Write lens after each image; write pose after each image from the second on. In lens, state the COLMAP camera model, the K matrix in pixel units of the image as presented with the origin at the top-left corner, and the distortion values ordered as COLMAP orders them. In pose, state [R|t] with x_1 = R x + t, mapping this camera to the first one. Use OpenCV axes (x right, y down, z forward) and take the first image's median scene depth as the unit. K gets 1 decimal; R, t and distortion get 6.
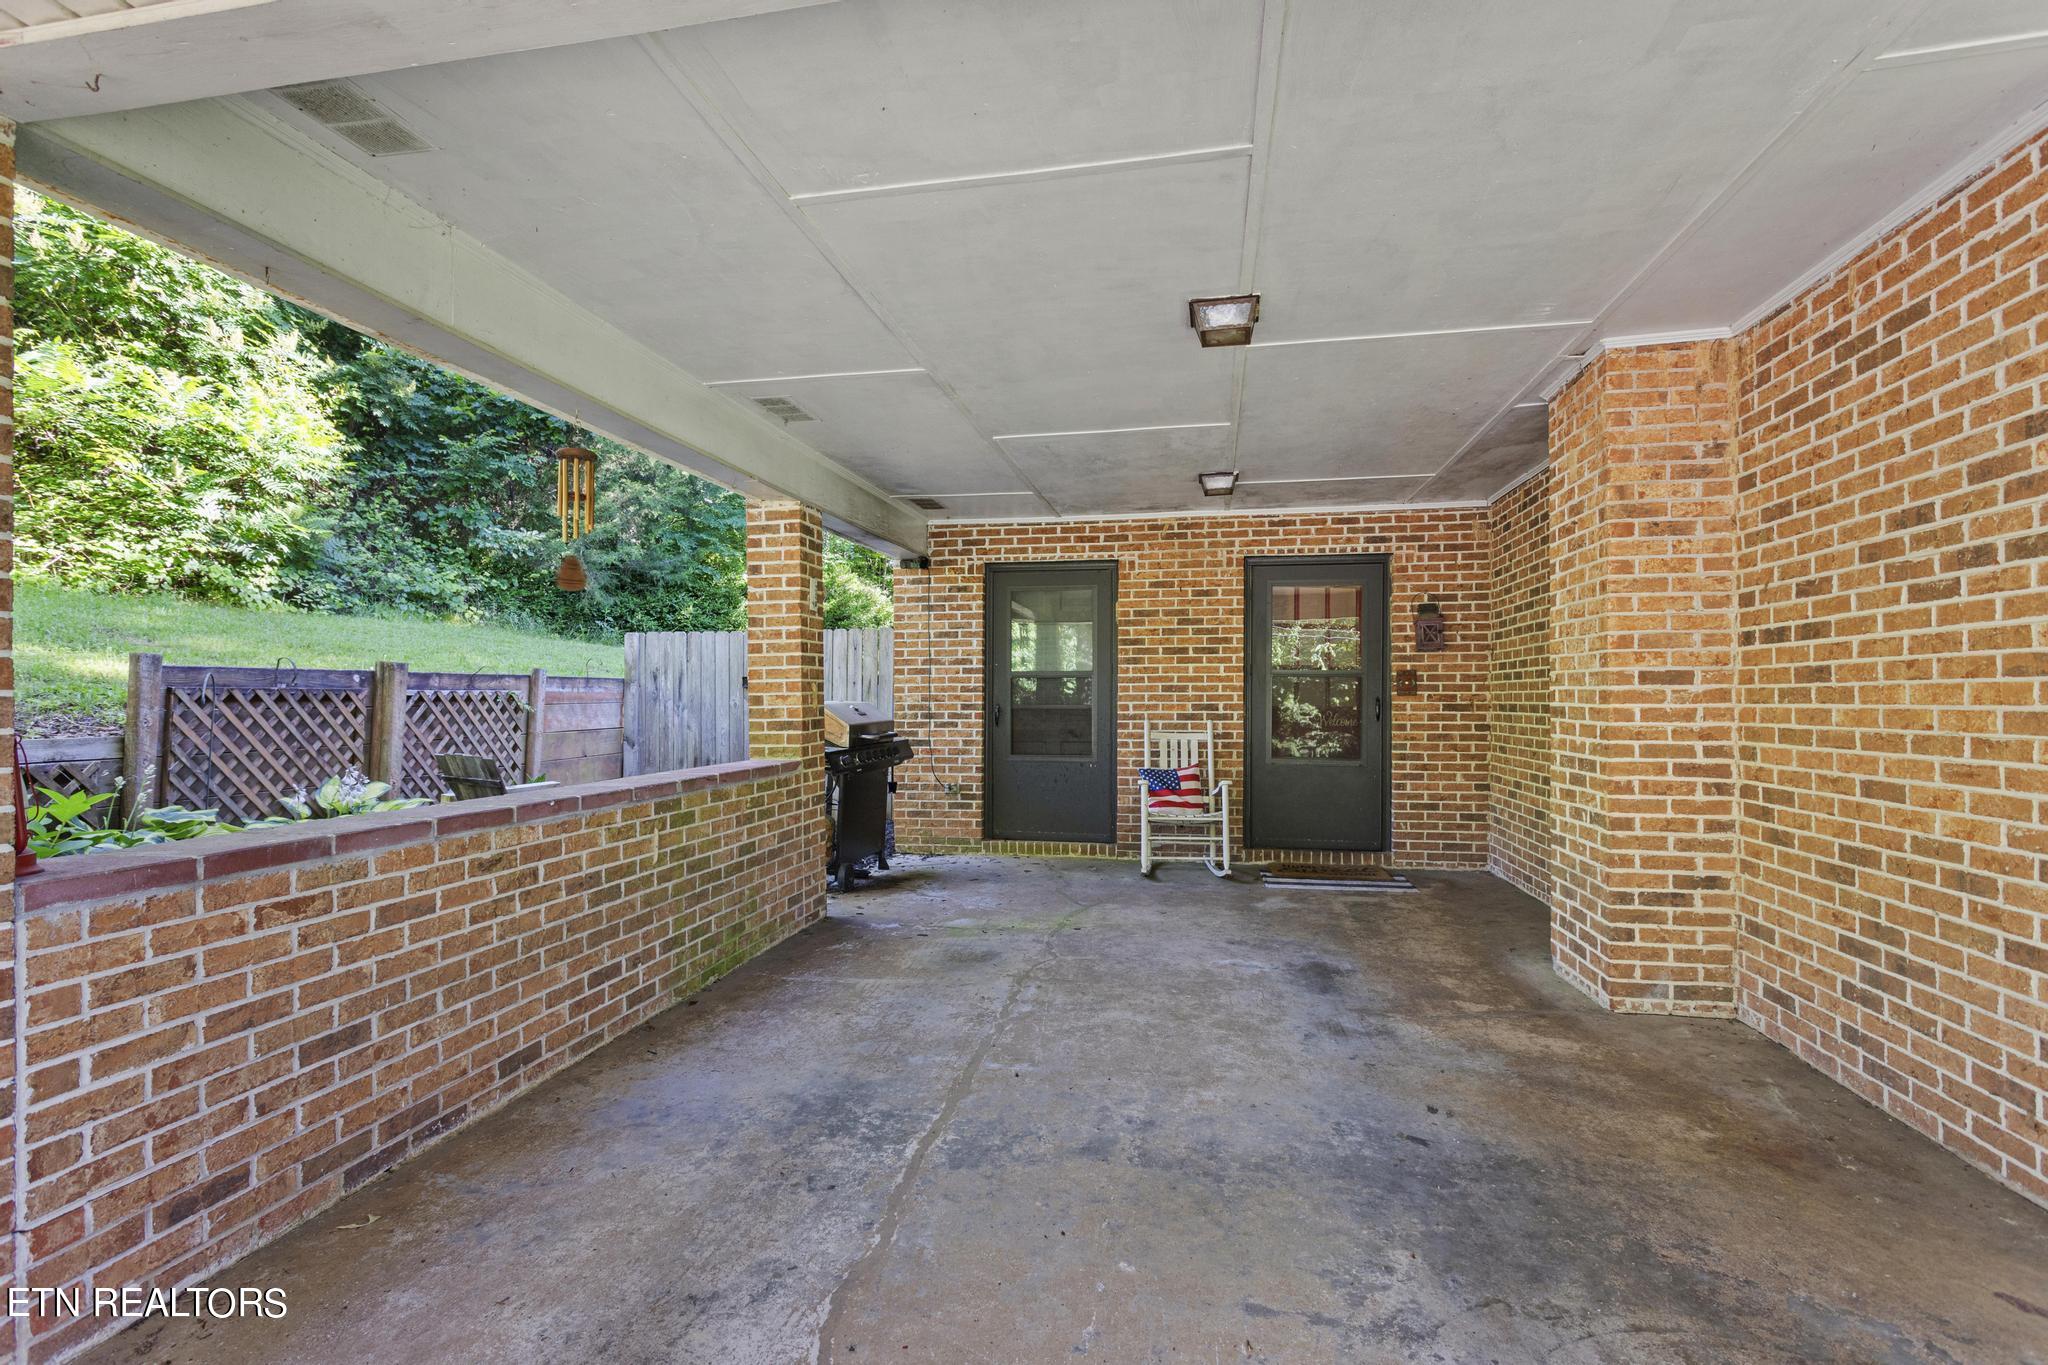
lens RADIAL K [[983.0, 0, 1025.6], [0, 983.0, 691.1], [0, 0, 1]] dist [0.001919, 0.000581]
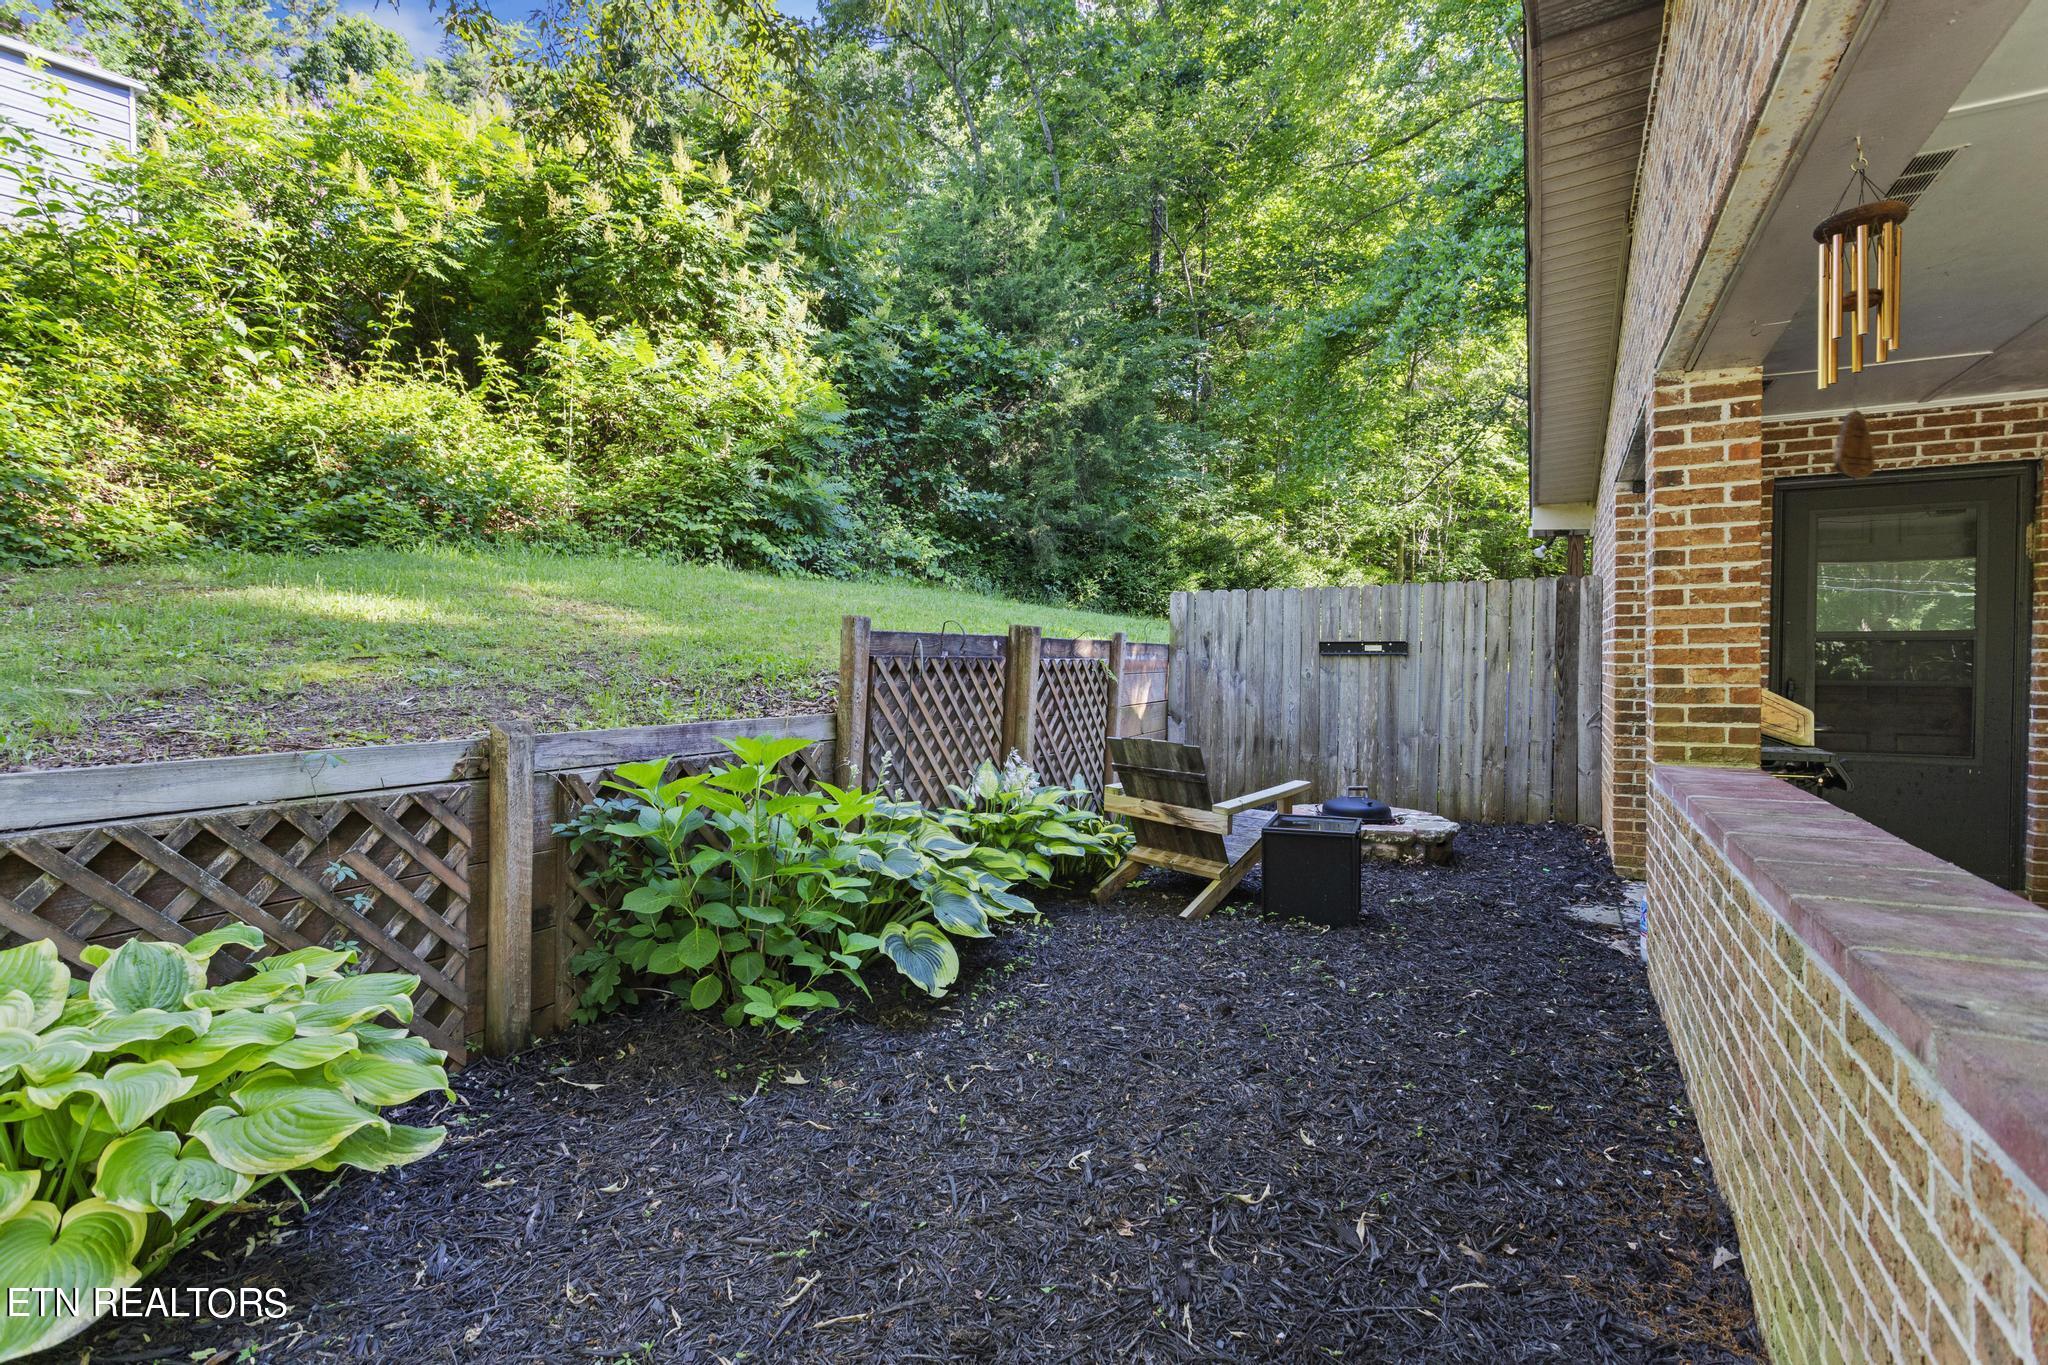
lens RADIAL K [[983.0, 0, 1023.0], [0, 983.0, 670.2], [0, 0, 1]] dist [0.001919, 0.000581]
pose [[0.951510, 0.005052, -0.307576, -0.267219], [-0.000912, 0.999907, 0.013601, -0.001686], [0.307616, -0.012661, 0.951426, 0.129587]]
